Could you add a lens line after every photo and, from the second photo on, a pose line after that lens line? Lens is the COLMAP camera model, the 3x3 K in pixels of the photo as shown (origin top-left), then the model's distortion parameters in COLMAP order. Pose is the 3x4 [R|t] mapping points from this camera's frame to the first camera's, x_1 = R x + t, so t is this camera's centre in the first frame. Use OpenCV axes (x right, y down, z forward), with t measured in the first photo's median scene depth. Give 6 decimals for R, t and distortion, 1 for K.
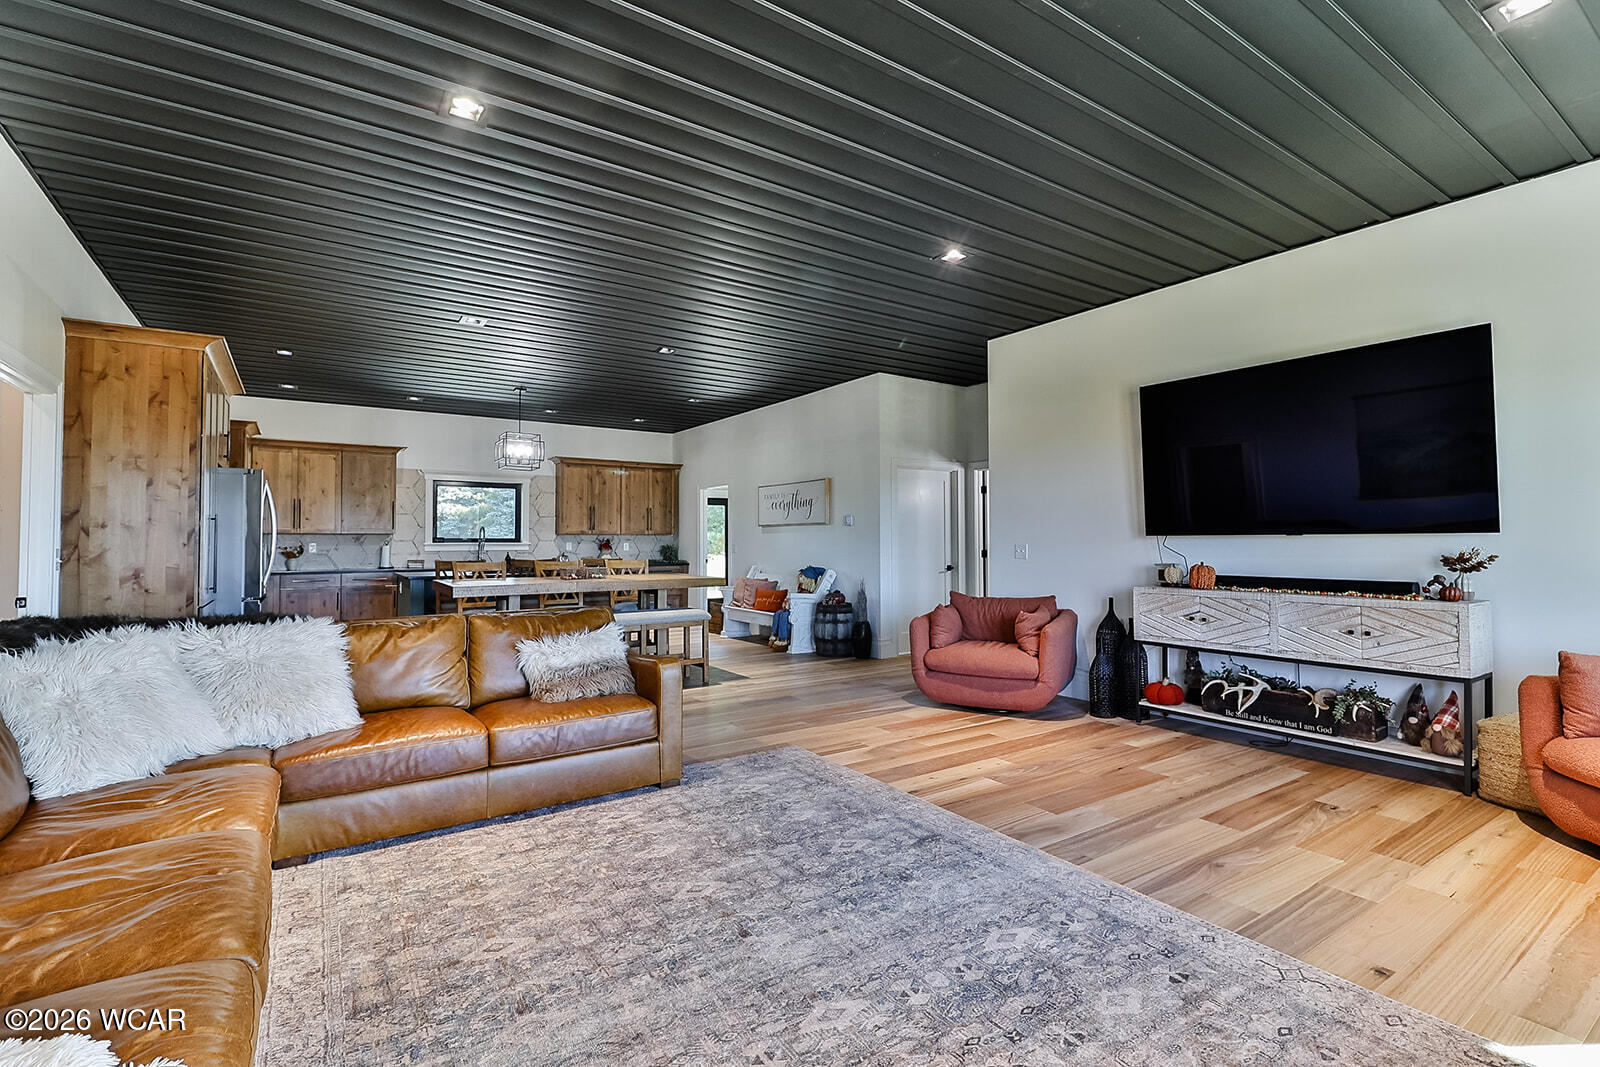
lens RADIAL K [[744.1, 0, 788.0], [0, 744.1, 521.2], [0, 0, 1]] dist [0.017465, -0.012712]
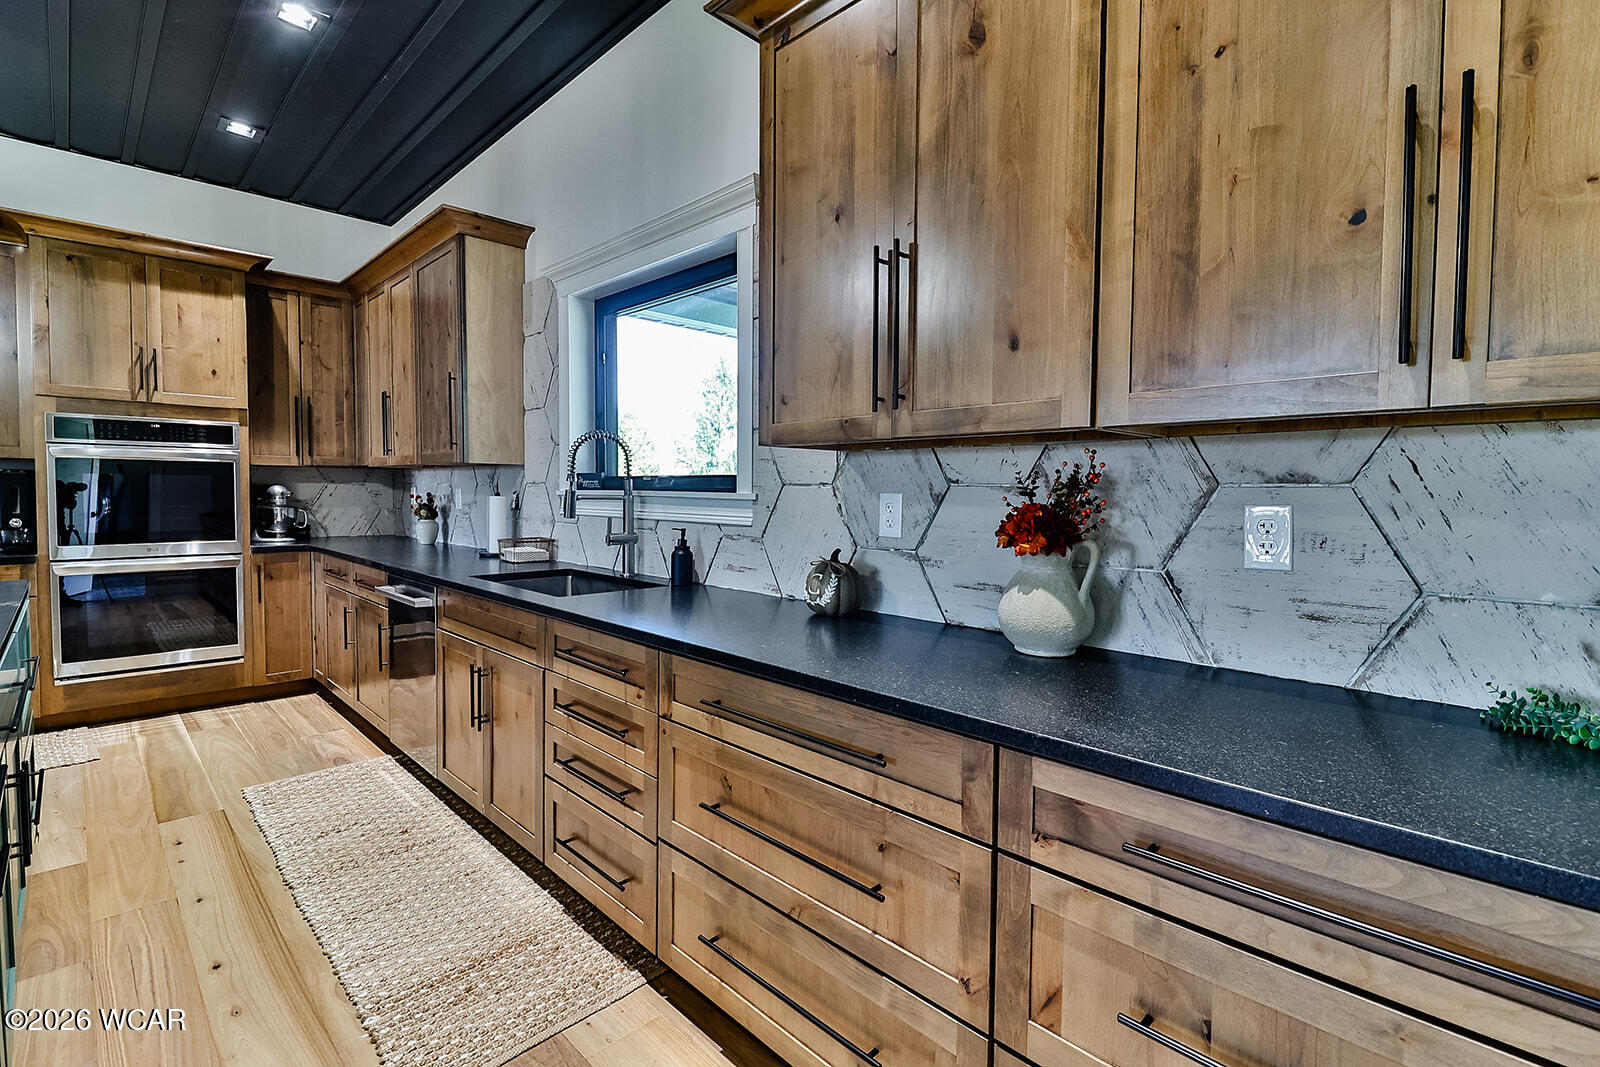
lens RADIAL K [[746.2, 0, 816.3], [0, 746.2, 523.8], [0, 0, 1]] dist [0.017665, -0.013308]
pose [[0.213260, 0.045471, -0.975937, -0.197064], [0.018061, 0.998562, 0.050472, 0.042373], [0.976829, -0.028390, 0.212132, 1.519284]]
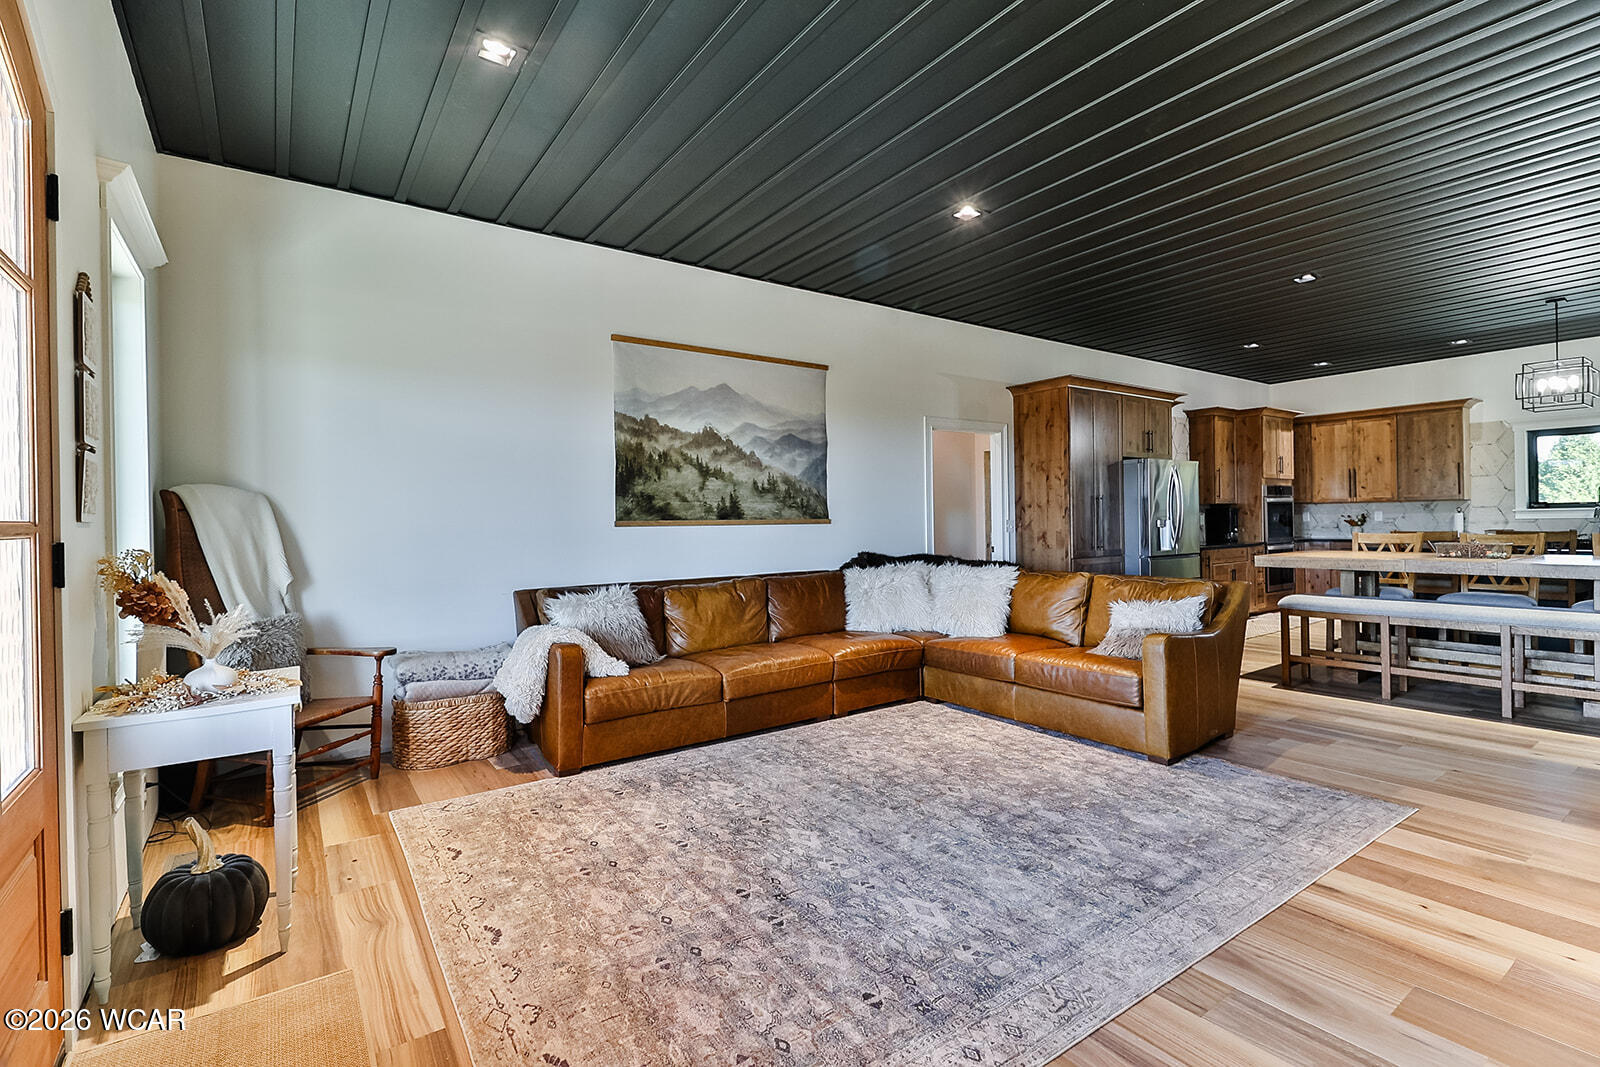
lens RADIAL K [[718.4, 0, 801.1], [0, 718.4, 519.4], [0, 0, 1]] dist [0.017929, -0.010581]
pose [[0.029744, 0.002583, -0.999554, 0.424919], [0.043021, 0.999067, 0.003862, 0.005256], [0.998631, -0.043117, 0.029605, 0.277823]]
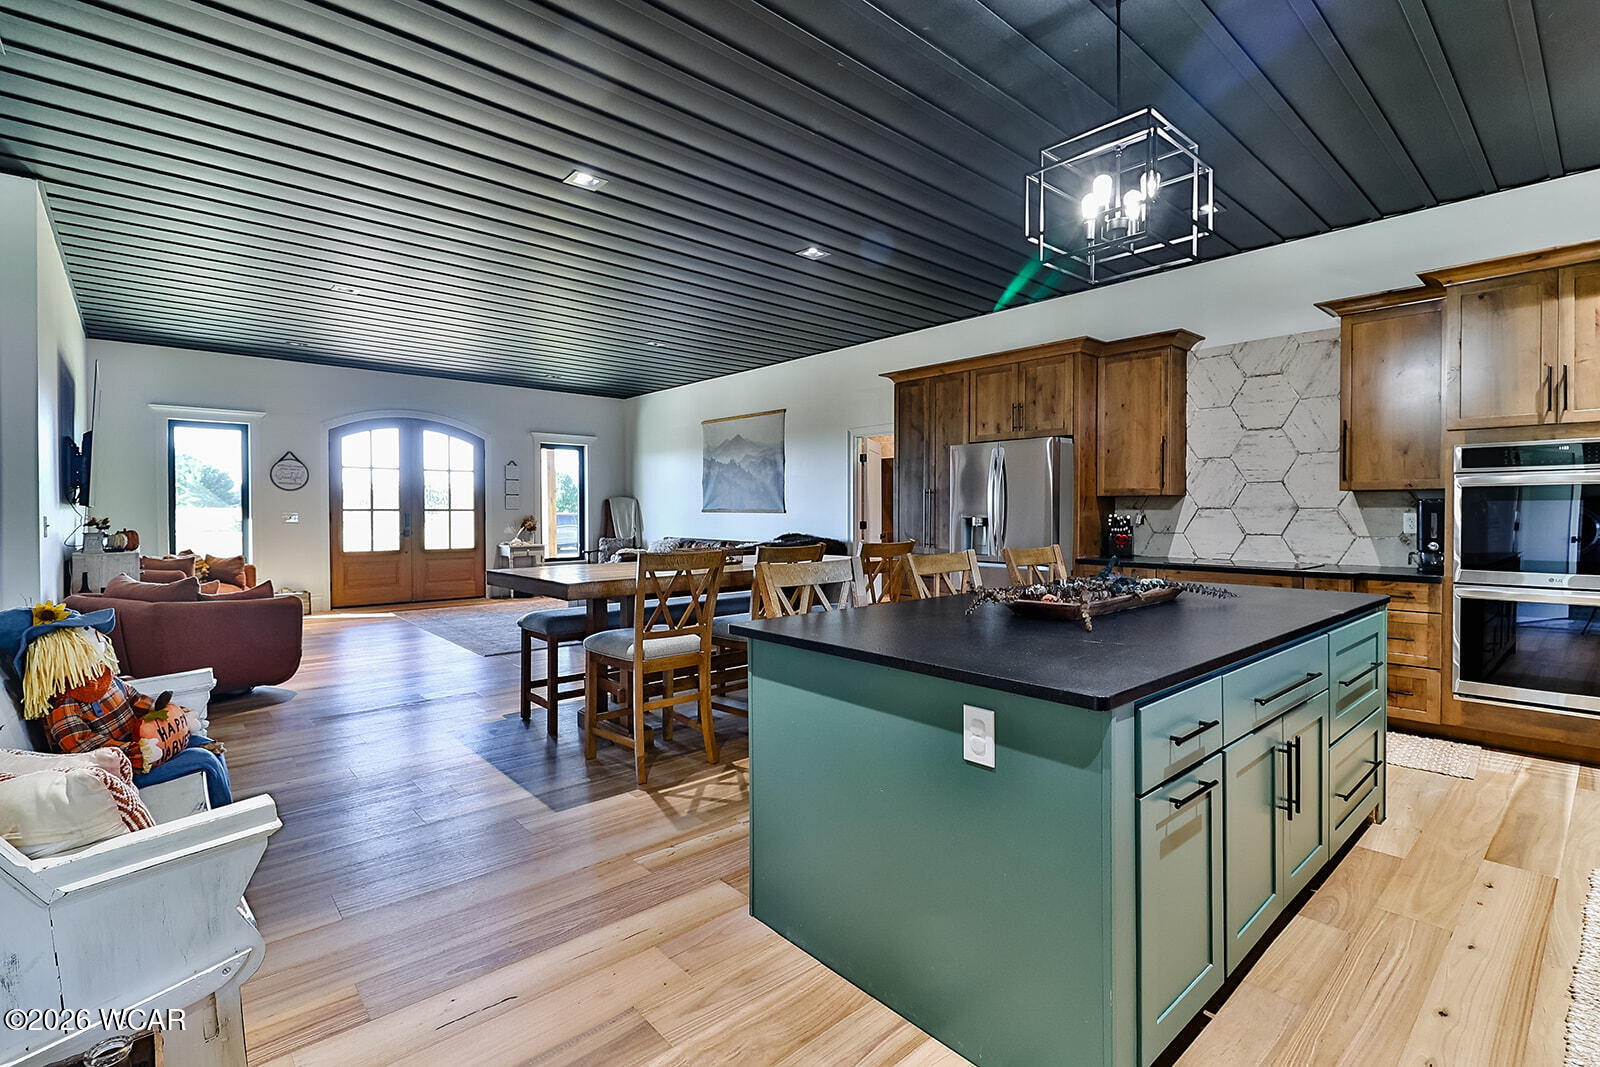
lens RADIAL K [[744.1, 0, 788.0], [0, 744.1, 521.2], [0, 0, 1]] dist [0.017465, -0.012712]
pose [[-0.991609, 0.005629, -0.129148, -0.240190], [0.007692, 0.999851, -0.015481, 0.043352], [0.129042, -0.016345, -0.991504, 1.586626]]
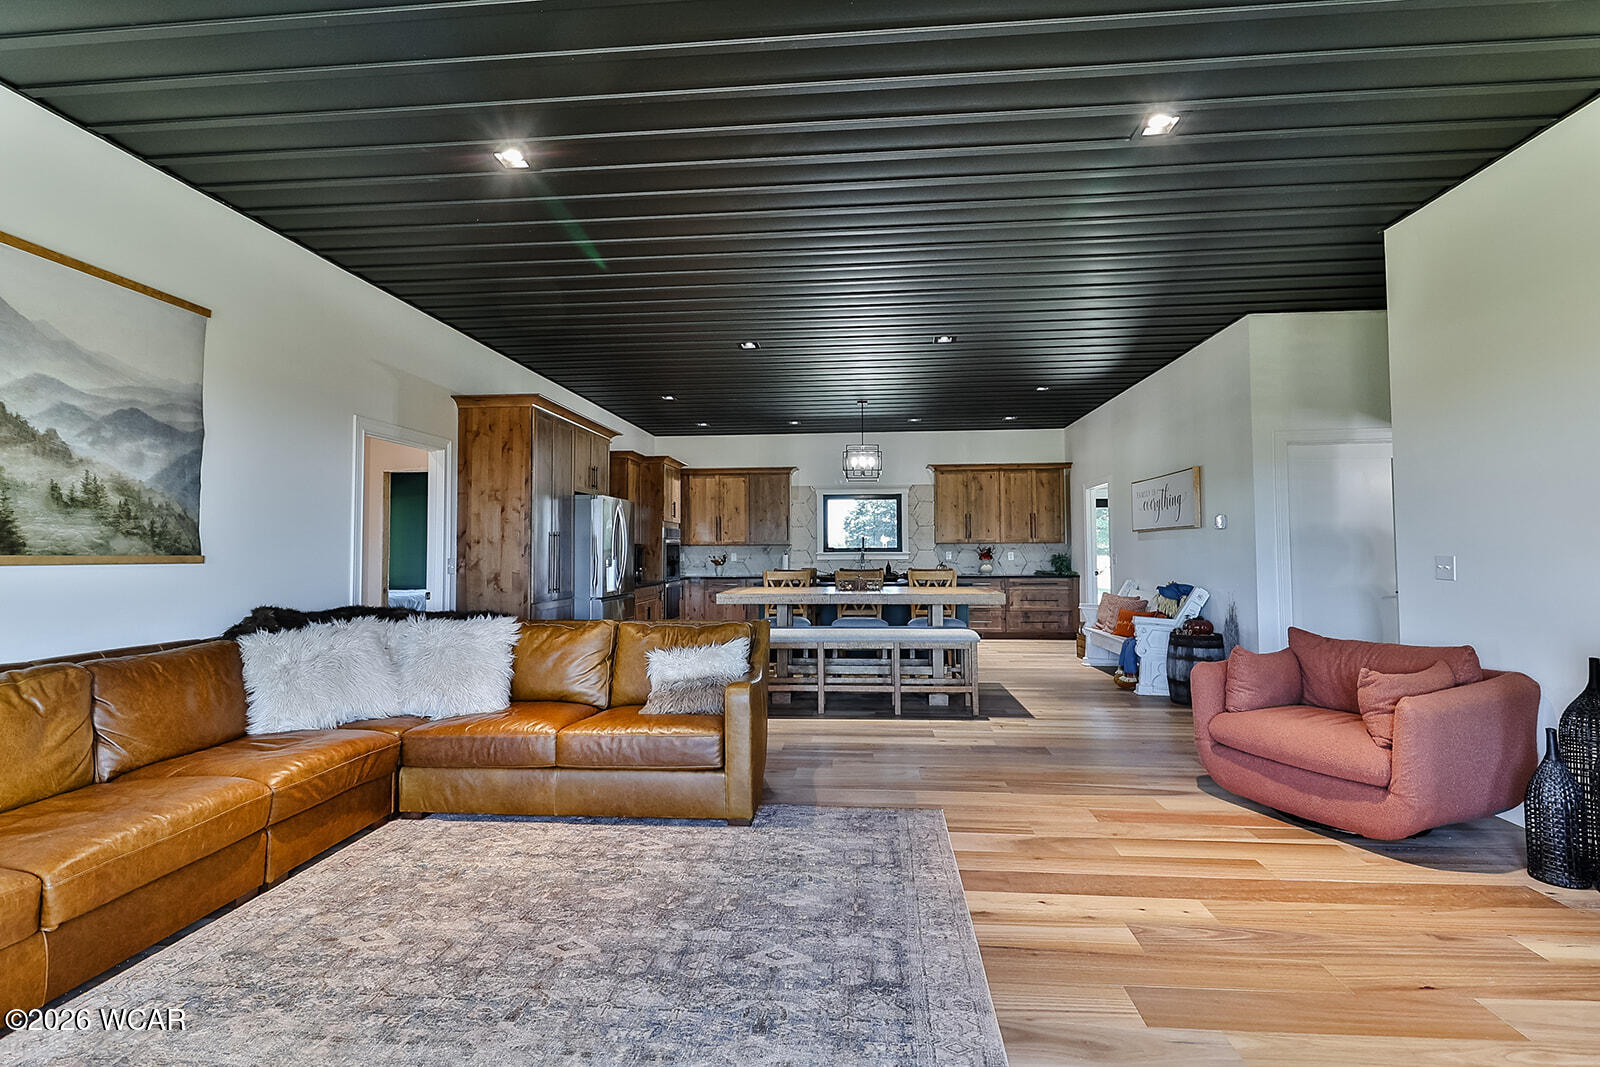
lens RADIAL K [[744.1, 0, 788.0], [0, 744.1, 521.2], [0, 0, 1]] dist [0.017465, -0.012712]
pose [[0.775671, -0.027849, -0.630523, 0.252612], [0.020952, 0.999612, -0.018377, 0.003394], [0.630790, 0.001044, 0.775953, 0.182720]]
